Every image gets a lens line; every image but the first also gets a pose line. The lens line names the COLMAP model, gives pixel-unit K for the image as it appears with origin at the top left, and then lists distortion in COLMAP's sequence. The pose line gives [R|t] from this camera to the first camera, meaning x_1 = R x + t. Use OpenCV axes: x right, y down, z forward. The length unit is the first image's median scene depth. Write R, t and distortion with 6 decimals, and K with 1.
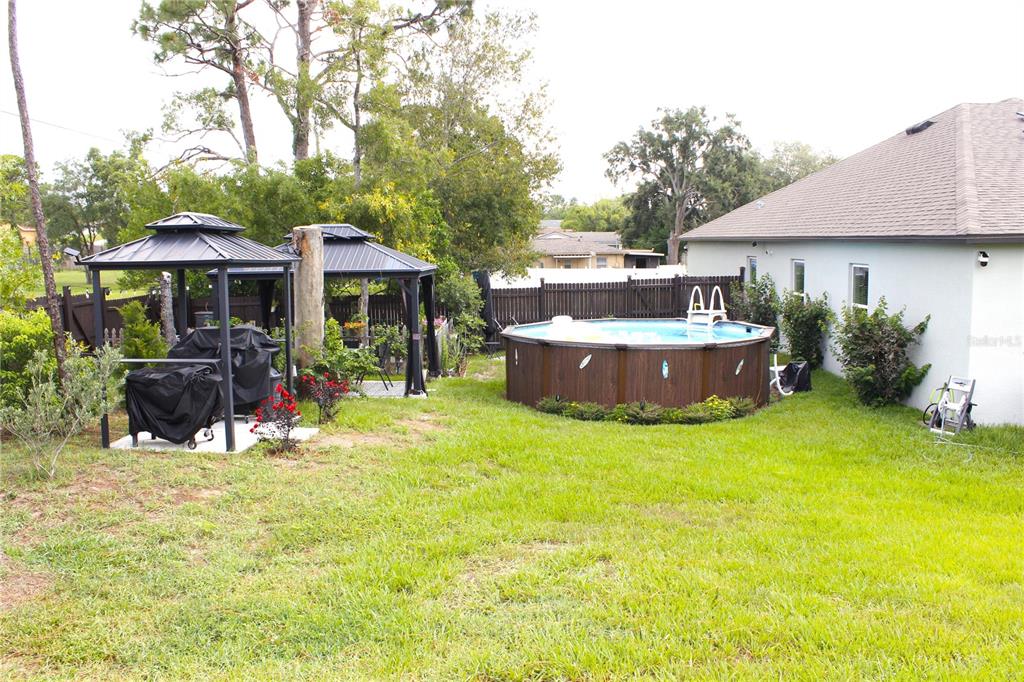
lens RADIAL K [[851.0, 0, 509.4], [0, 851.0, 353.0], [0, 0, 1]] dist [-0.166442, 0.155558]
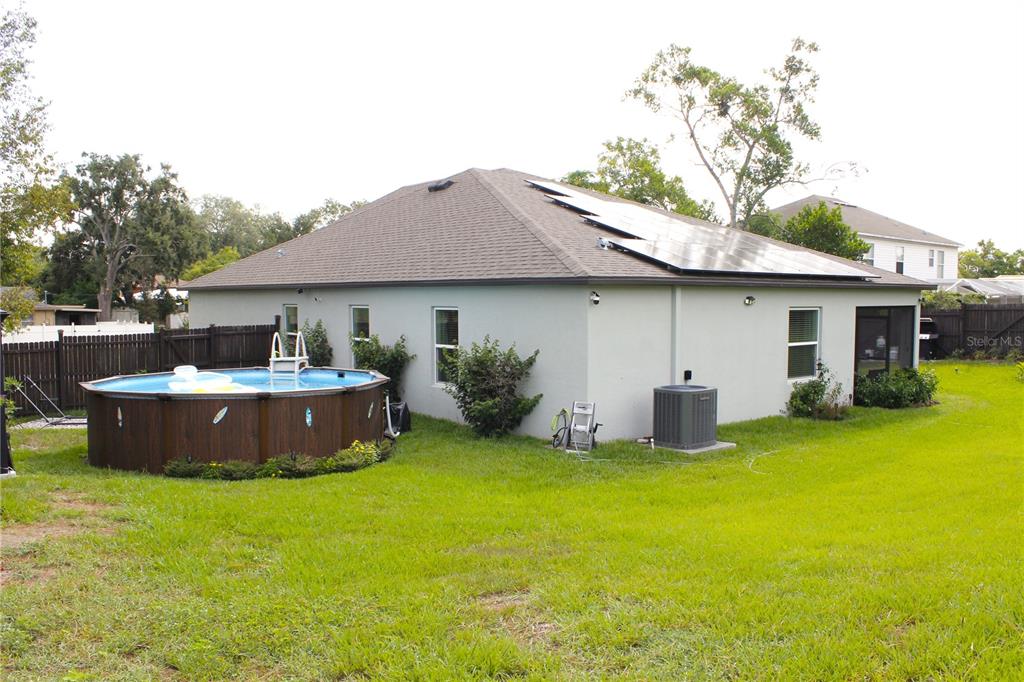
lens RADIAL K [[851.0, 0, 509.4], [0, 851.0, 353.0], [0, 0, 1]] dist [-0.166442, 0.155558]
pose [[0.772607, -0.027054, 0.634307, -0.182492], [0.070801, 0.996531, -0.043734, 0.004044], [-0.630924, 0.078699, 0.771843, 0.105689]]
